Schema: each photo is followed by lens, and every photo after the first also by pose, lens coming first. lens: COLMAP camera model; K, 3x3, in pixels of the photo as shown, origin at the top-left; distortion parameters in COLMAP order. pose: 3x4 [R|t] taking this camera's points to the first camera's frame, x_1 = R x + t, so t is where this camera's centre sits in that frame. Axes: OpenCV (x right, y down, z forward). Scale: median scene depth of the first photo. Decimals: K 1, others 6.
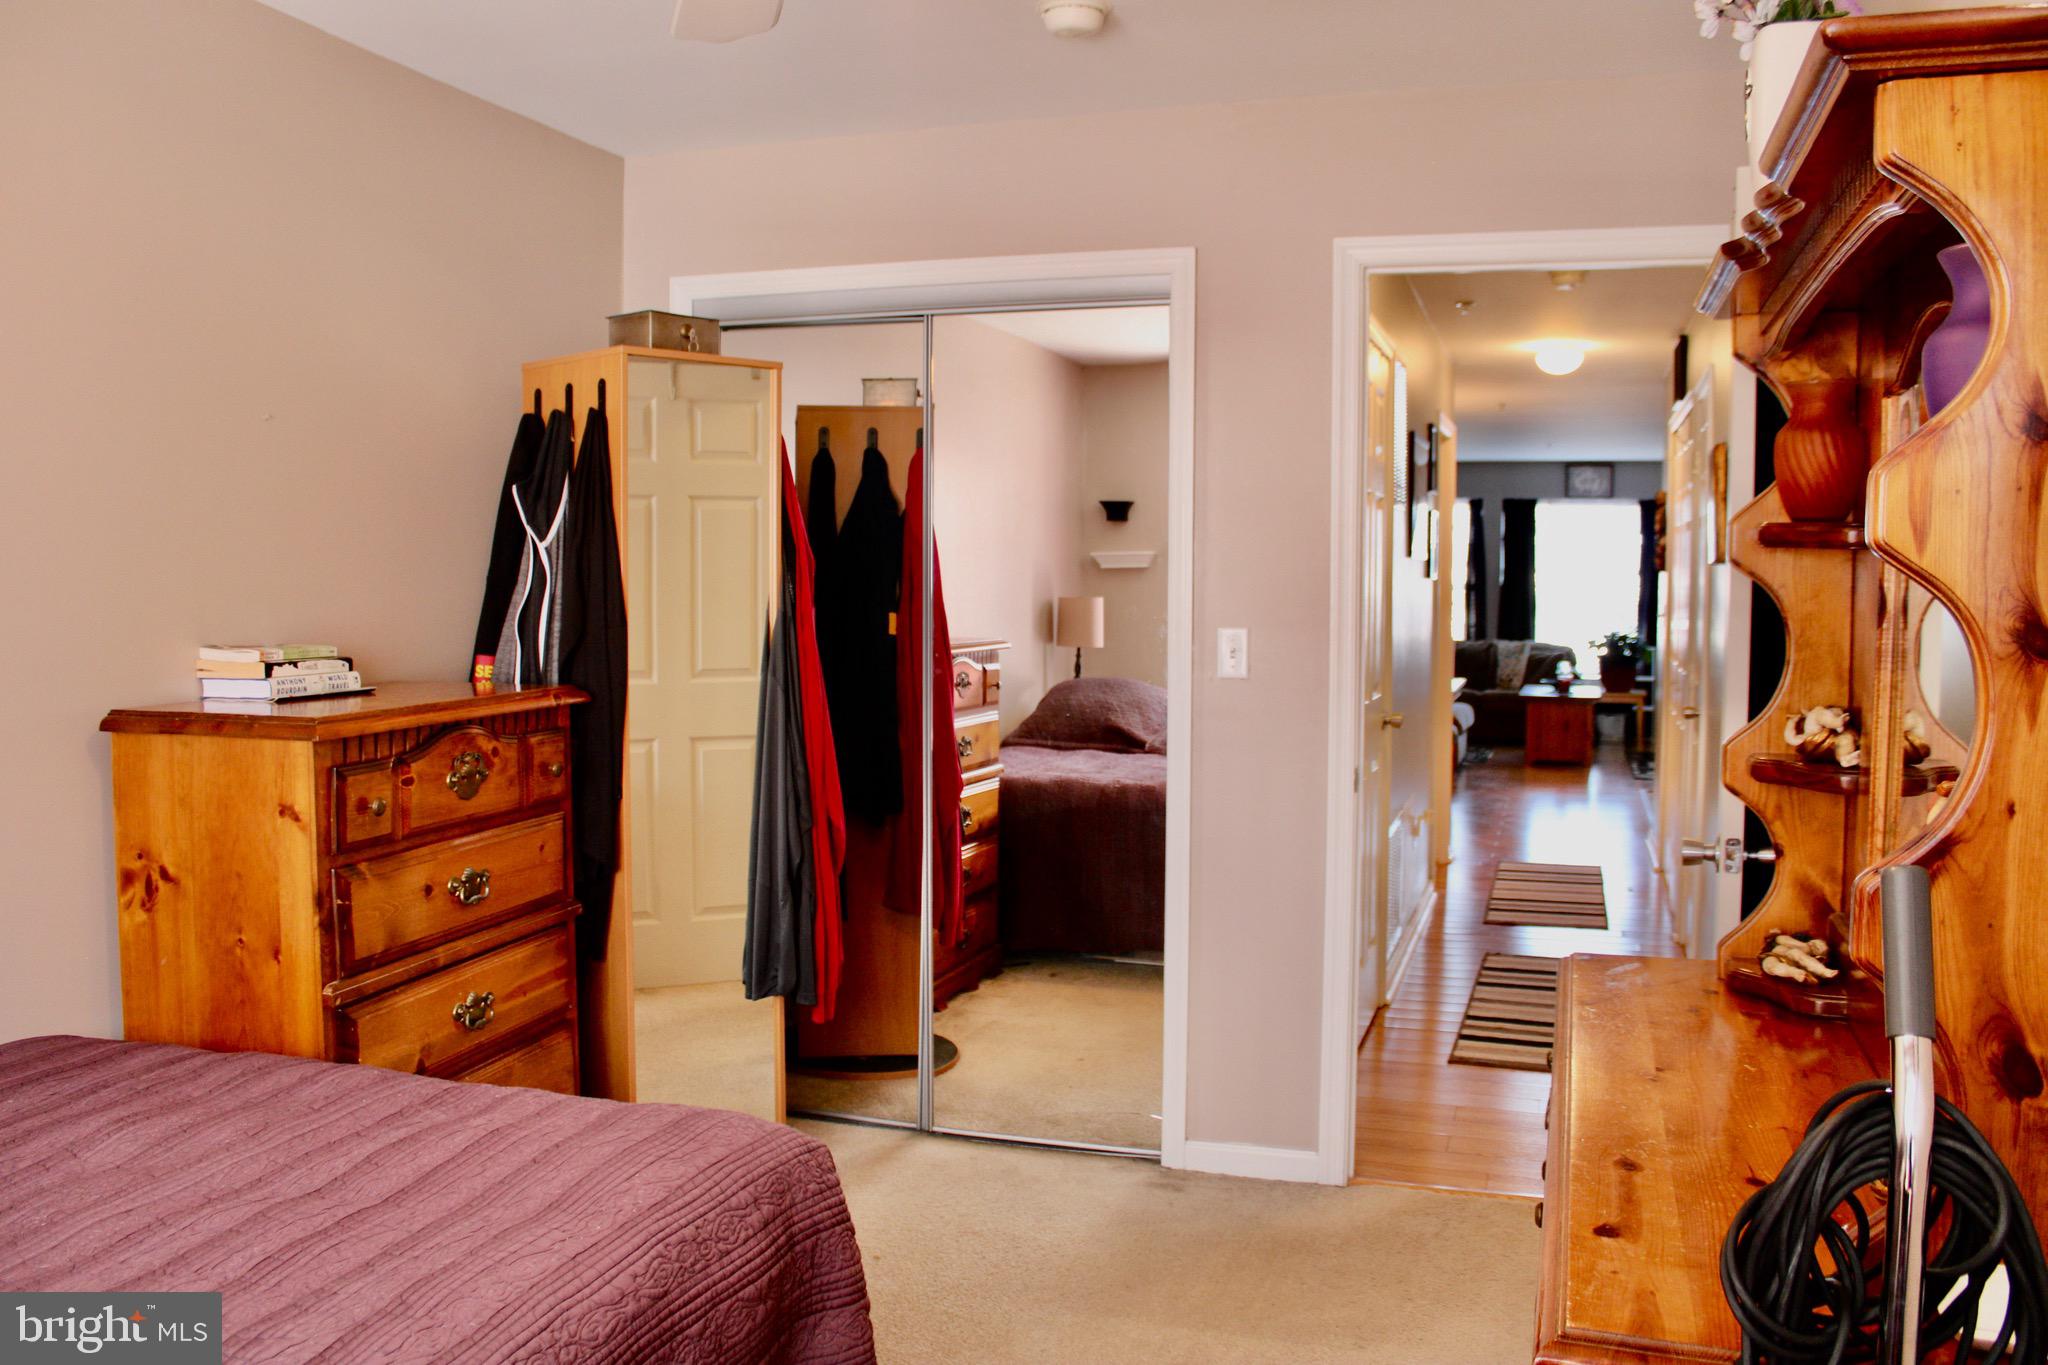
lens RADIAL K [[1726.4, 0, 1024.0], [0, 1726.4, 682.5], [0, 0, 1]] dist [-0.149755, 0.118086]
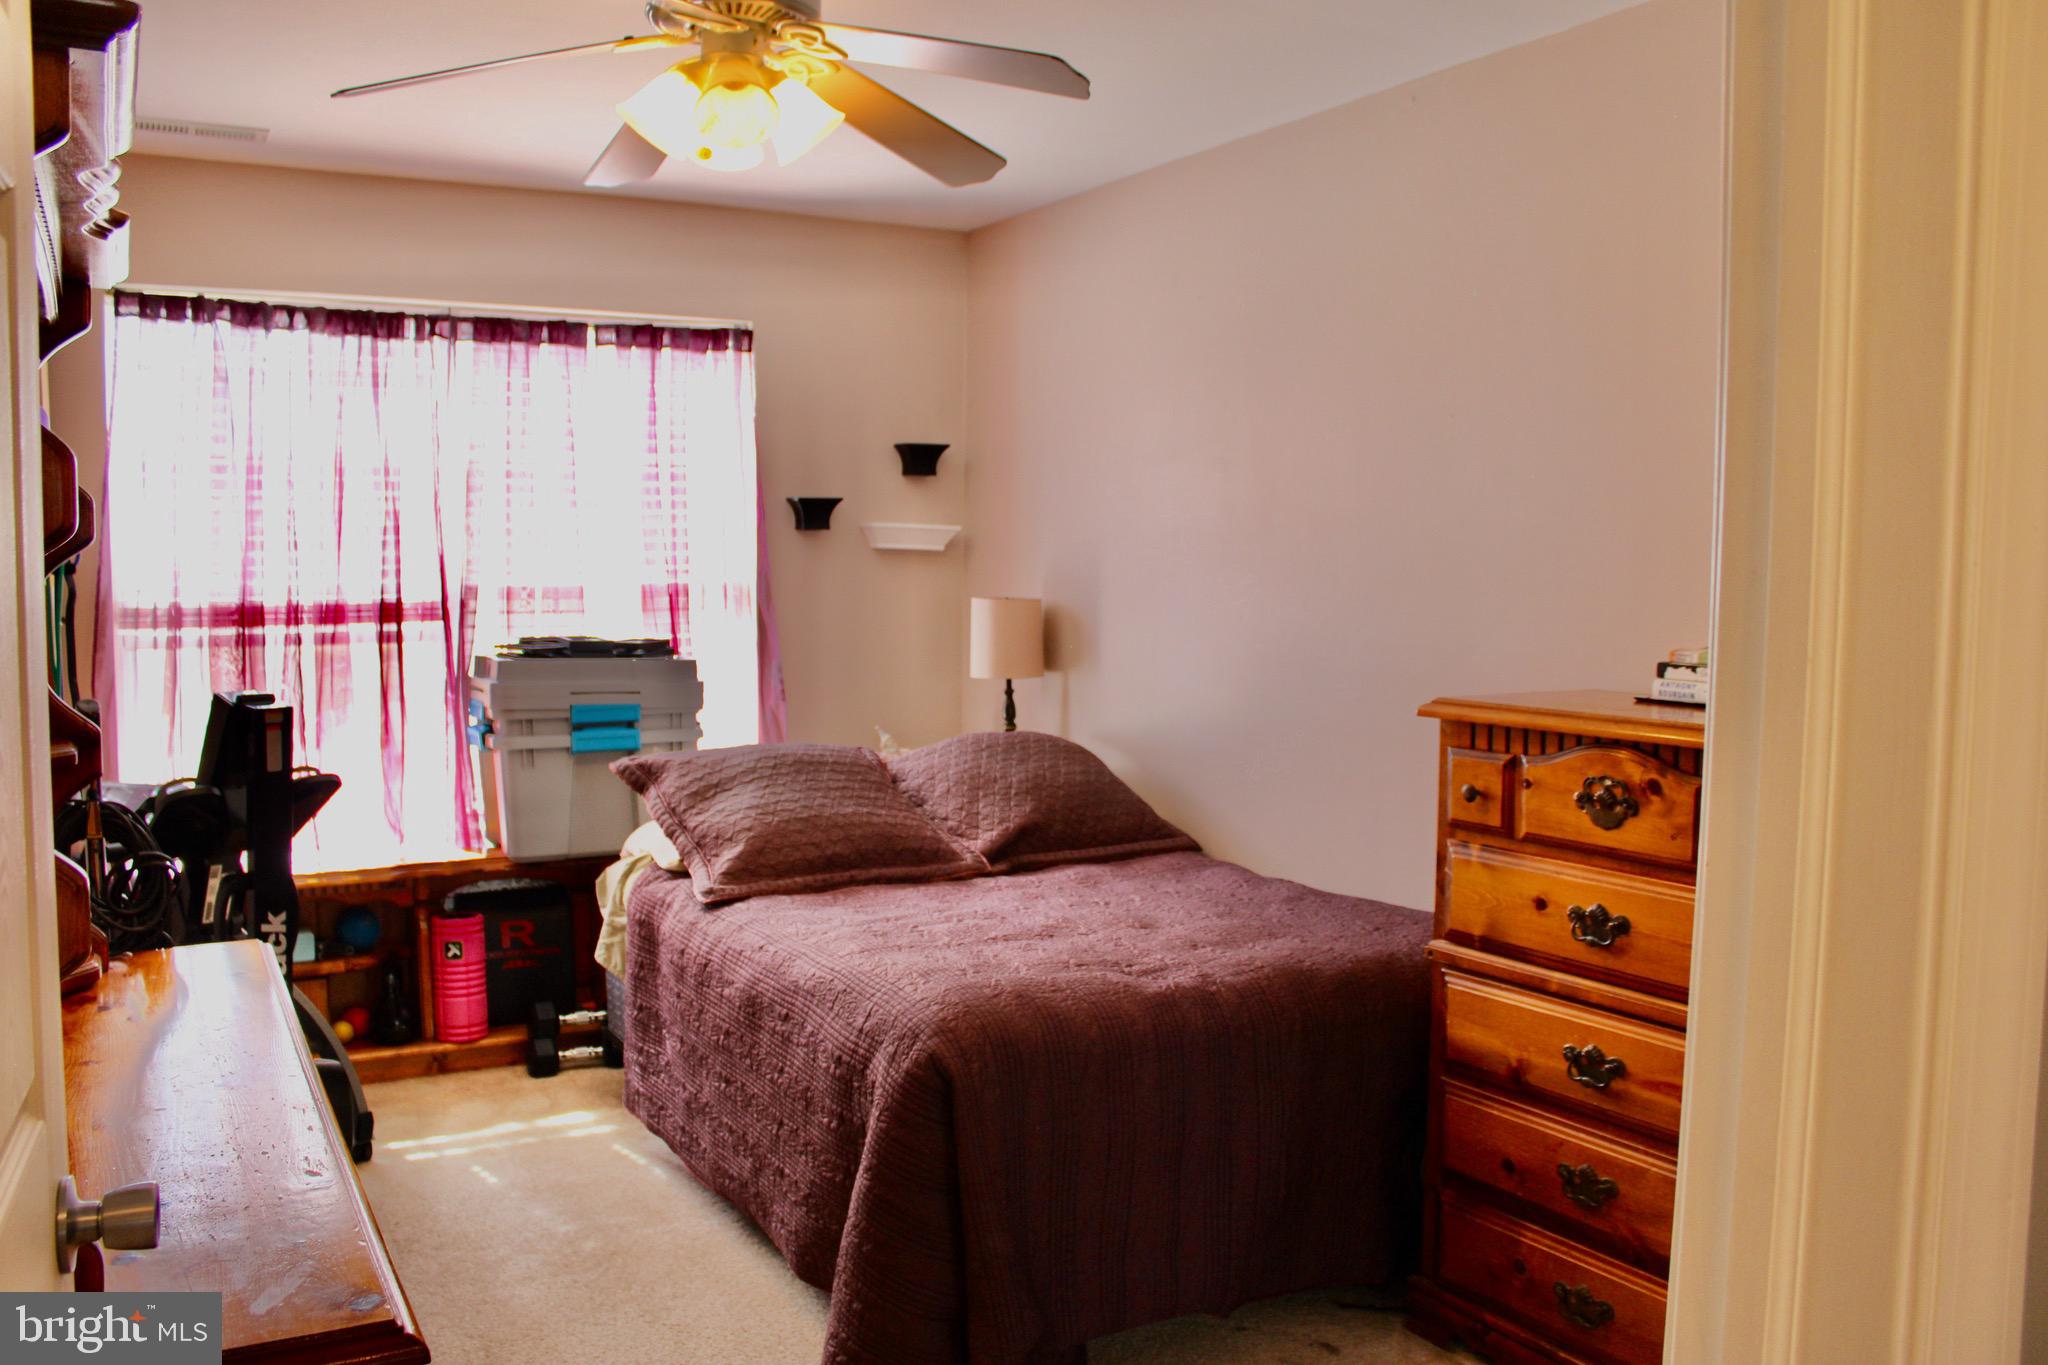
lens RADIAL K [[1726.4, 0, 1024.0], [0, 1726.4, 682.5], [0, 0, 1]] dist [-0.149755, 0.118086]
pose [[-0.677027, 0.046267, -0.734503, 0.531318], [-0.059280, 0.991351, 0.117087, -0.093713], [0.733567, 0.122812, -0.668428, 1.382829]]
